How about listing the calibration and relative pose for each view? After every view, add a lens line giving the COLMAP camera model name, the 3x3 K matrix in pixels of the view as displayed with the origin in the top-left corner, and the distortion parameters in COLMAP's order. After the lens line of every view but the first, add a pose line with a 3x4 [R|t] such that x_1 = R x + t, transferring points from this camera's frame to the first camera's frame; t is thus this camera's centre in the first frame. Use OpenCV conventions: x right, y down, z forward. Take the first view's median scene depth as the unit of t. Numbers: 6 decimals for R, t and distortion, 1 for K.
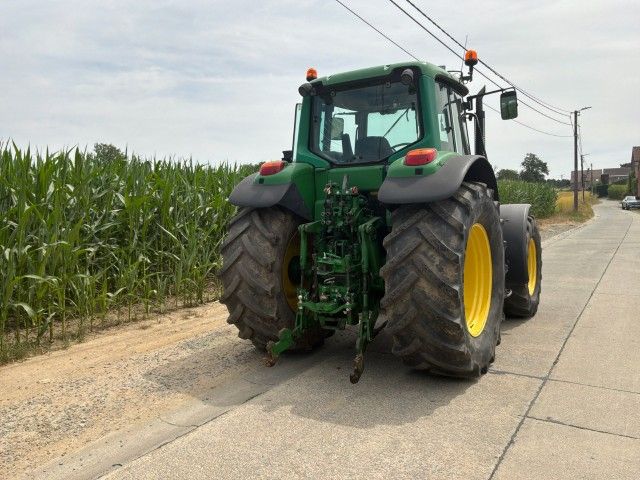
lens RADIAL K [[537.5, 0, 318.9], [0, 537.5, 236.3], [0, 0, 1]] dist [0.070764, -0.119463]
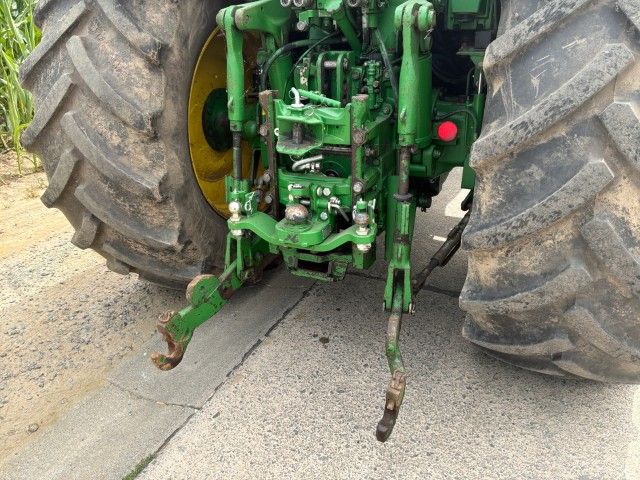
lens RADIAL K [[537.5, 0, 316.2], [0, 537.5, 243.2], [0, 0, 1]] dist [0.070764, -0.119463]
pose [[0.992739, -0.044227, 0.111860, -0.019391], [0.003187, 0.939295, 0.343095, 0.002590], [-0.120244, -0.340248, 0.932616, 0.588446]]
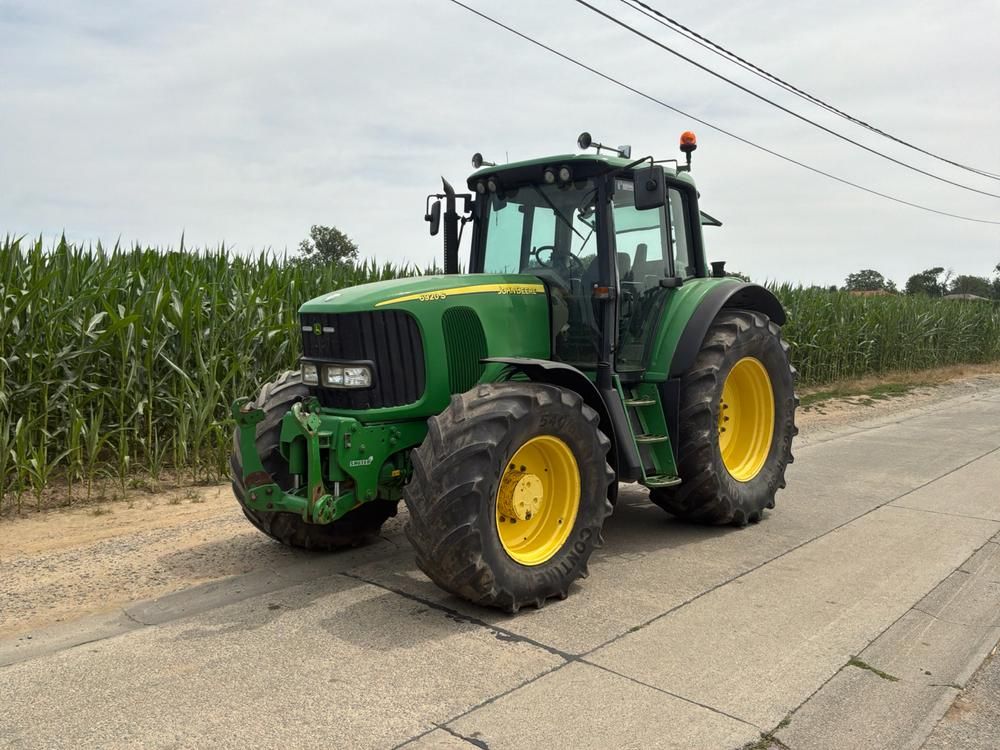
lens RADIAL K [[839.9, 0, 498.4], [0, 839.9, 371.3], [0, 0, 1]] dist [0.070764, -0.119463]
pose [[0.983865, 0.041535, -0.174027, 0.439956], [-0.041792, 0.999124, 0.002192, -0.033775], [0.173965, 0.005116, 0.984738, 0.100276]]
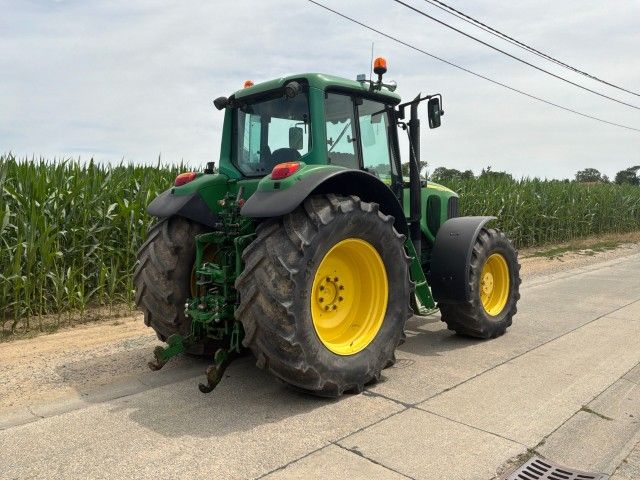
lens RADIAL K [[537.5, 0, 319.1], [0, 537.5, 238.4], [0, 0, 1]] dist [0.070764, -0.119463]
pose [[0.973776, 0.027387, -0.225855, 0.426690], [-0.027284, 0.999621, 0.003577, -0.024774], [0.225867, 0.002680, 0.974154, 0.042821]]
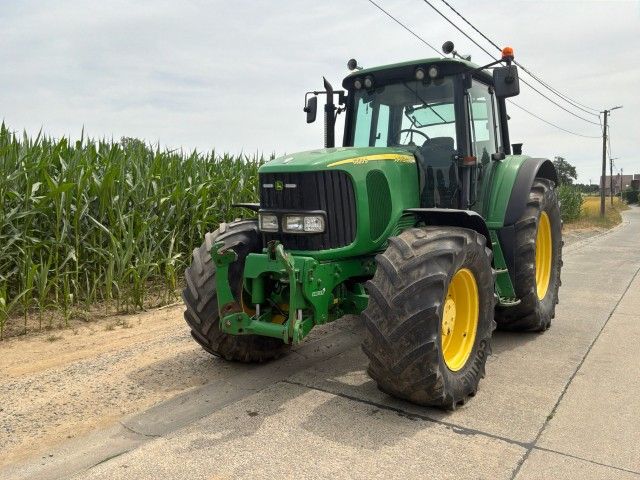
lens RADIAL K [[537.5, 0, 318.6], [0, 537.5, 238.9], [0, 0, 1]] dist [0.070764, -0.119463]
pose [[0.998740, 0.029682, -0.040457, 0.149179], [-0.029385, 0.999537, 0.007926, -0.003327], [0.040674, -0.006727, 0.999150, 0.263043]]
